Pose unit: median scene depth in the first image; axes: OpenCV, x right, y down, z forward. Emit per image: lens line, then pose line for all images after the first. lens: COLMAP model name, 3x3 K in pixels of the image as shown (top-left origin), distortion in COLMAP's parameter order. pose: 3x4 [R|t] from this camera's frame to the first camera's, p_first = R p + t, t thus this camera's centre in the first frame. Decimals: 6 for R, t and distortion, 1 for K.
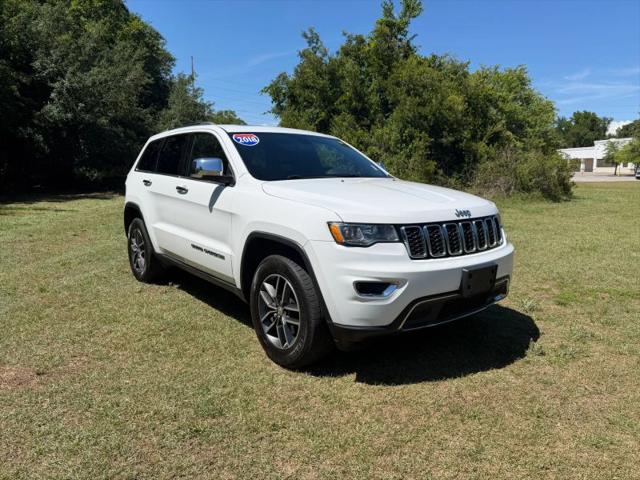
lens RADIAL K [[451.2, 0, 322.5], [0, 451.2, 238.6], [0, 0, 1]] dist [0.055028, -0.083184]
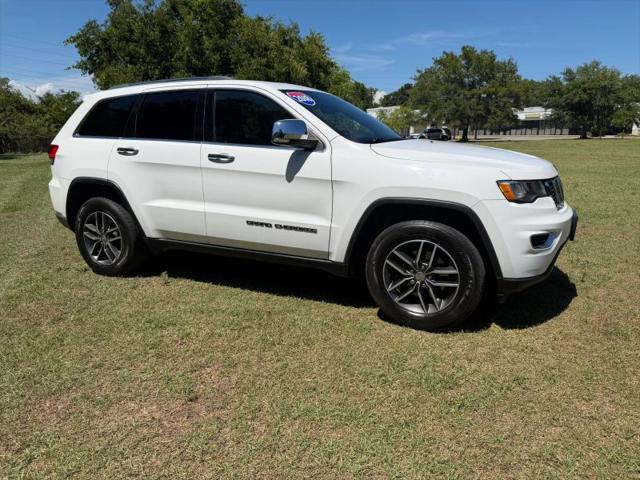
lens RADIAL K [[451.2, 0, 322.5], [0, 451.2, 238.6], [0, 0, 1]] dist [0.055028, -0.083184]
pose [[0.900730, -0.107517, 0.420862, -0.443036], [0.076990, 0.993059, 0.088919, -0.016733], [-0.427501, -0.047690, 0.902756, 0.132084]]
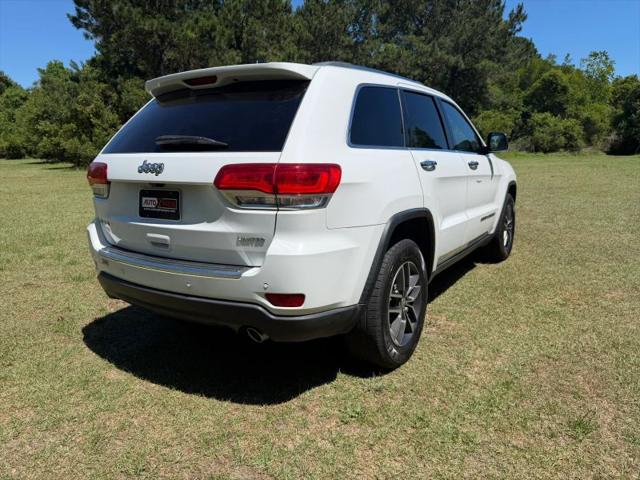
lens RADIAL K [[452.8, 0, 322.0], [0, 452.8, 238.2], [0, 0, 1]] dist [0.031201, -0.041268]
pose [[-0.302136, -0.183777, 0.935382, -0.943791], [0.160871, 0.957338, 0.240053, -0.203142], [-0.939593, 0.223004, -0.259681, 1.347040]]
